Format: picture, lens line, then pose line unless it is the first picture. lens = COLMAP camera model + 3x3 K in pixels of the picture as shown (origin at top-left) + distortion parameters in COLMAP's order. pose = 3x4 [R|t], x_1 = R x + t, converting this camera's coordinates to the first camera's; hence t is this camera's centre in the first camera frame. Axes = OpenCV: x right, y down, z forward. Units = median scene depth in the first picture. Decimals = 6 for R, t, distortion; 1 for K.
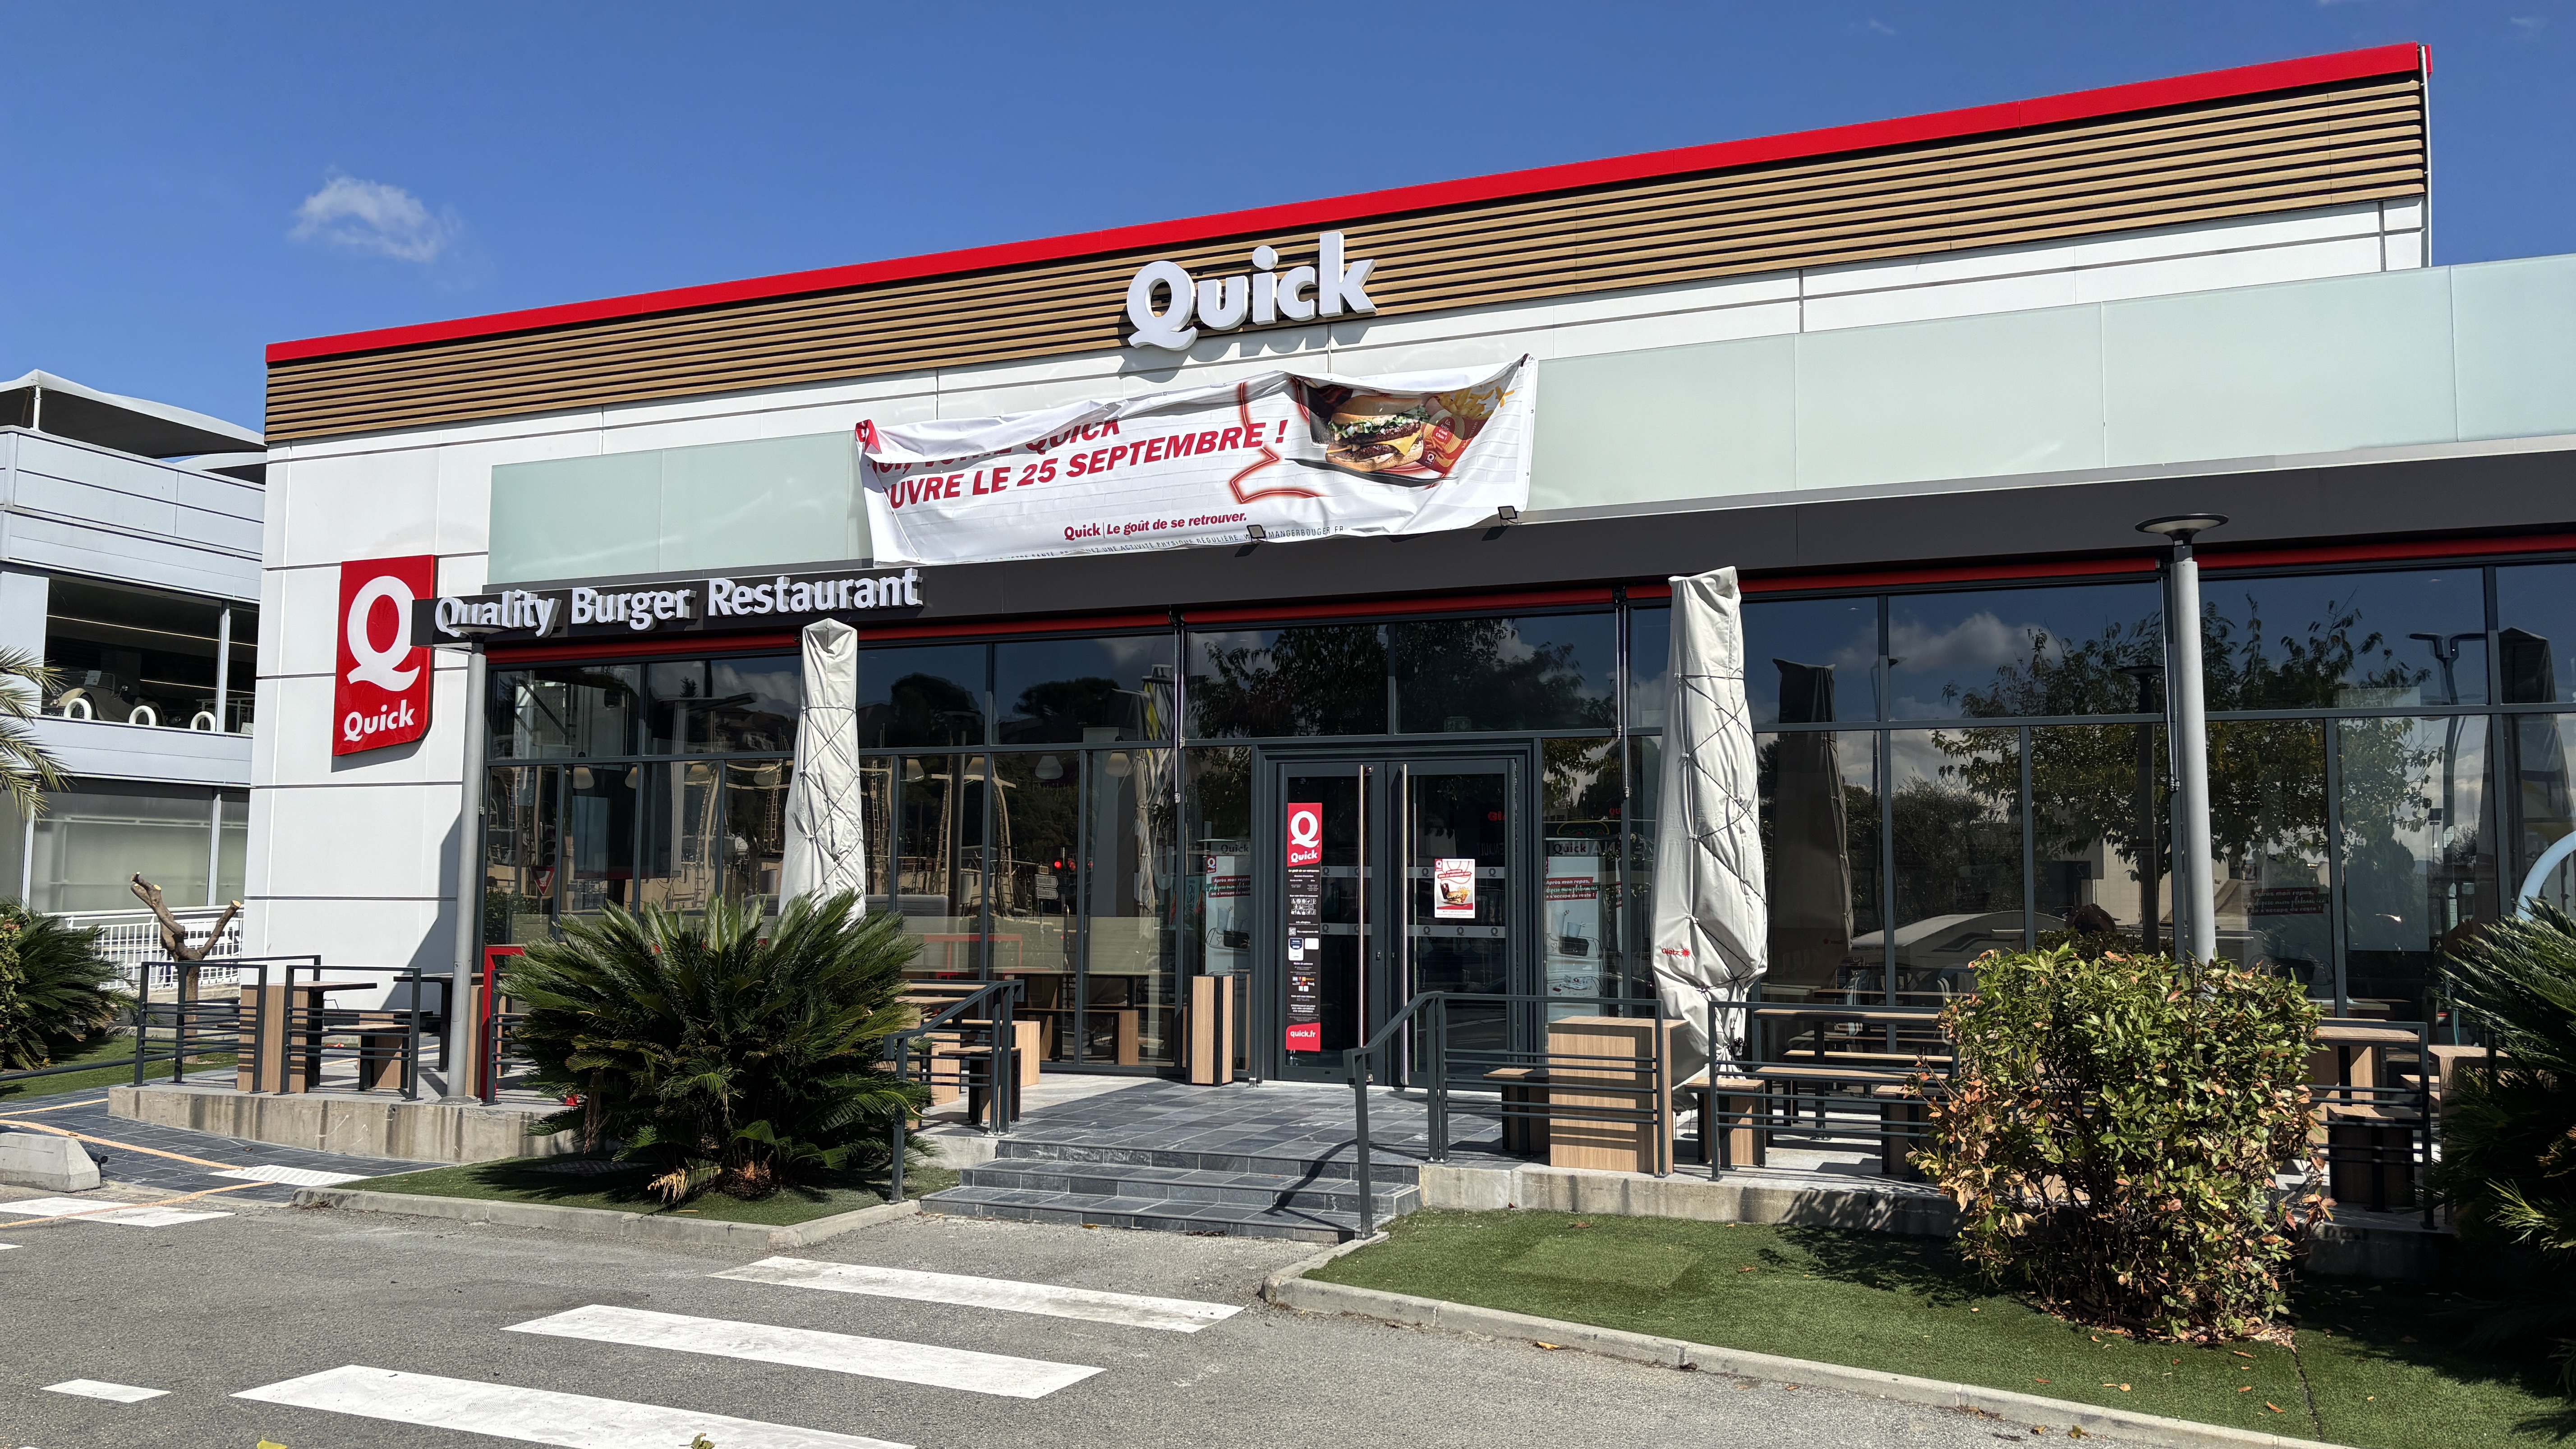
lens RADIAL K [[1870.8, 0, 1296.4], [0, 1870.8, 736.0], [0, 0, 1]] dist [0.010871, 0.003228]
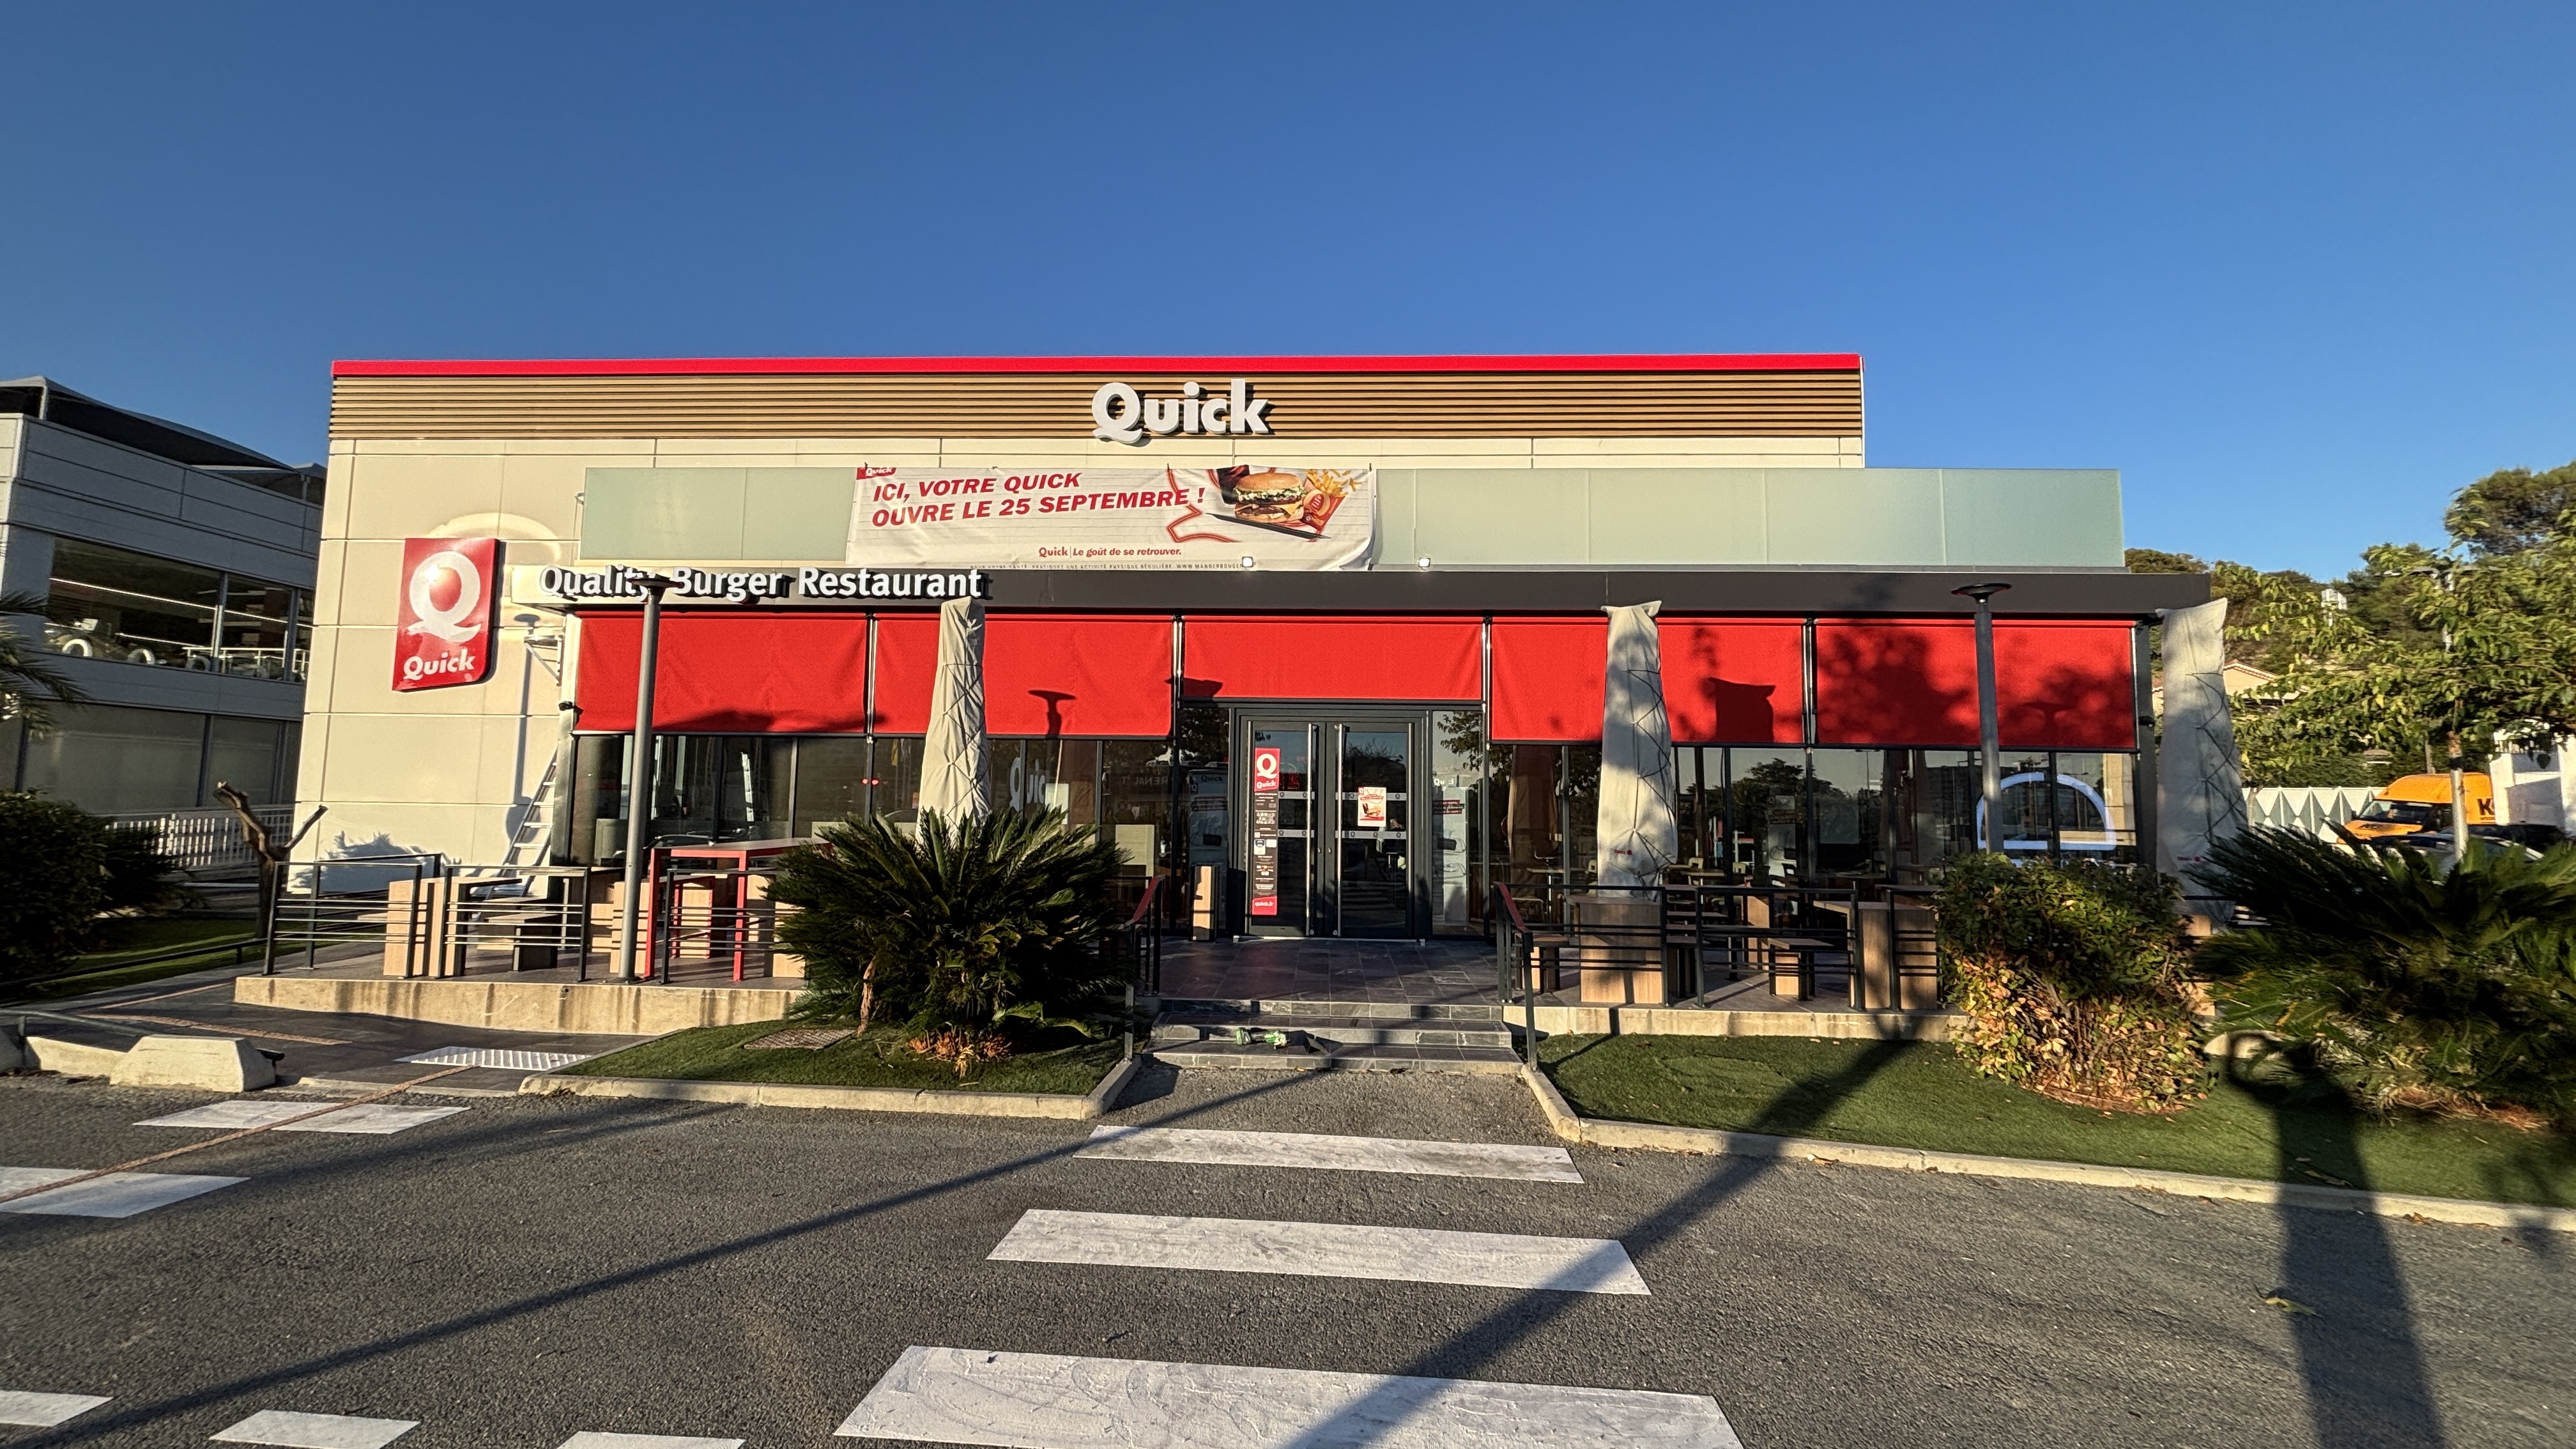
lens RADIAL K [[1022.3, 0, 1312.4], [0, 1022.3, 723.1], [0, 0, 1]] dist [-0.001769, 0.000103]
pose [[0.944830, 0.035415, 0.325642, -0.202651], [-0.036882, 0.999318, -0.001670, 0.014211], [-0.325479, -0.010433, 0.945492, 0.200499]]
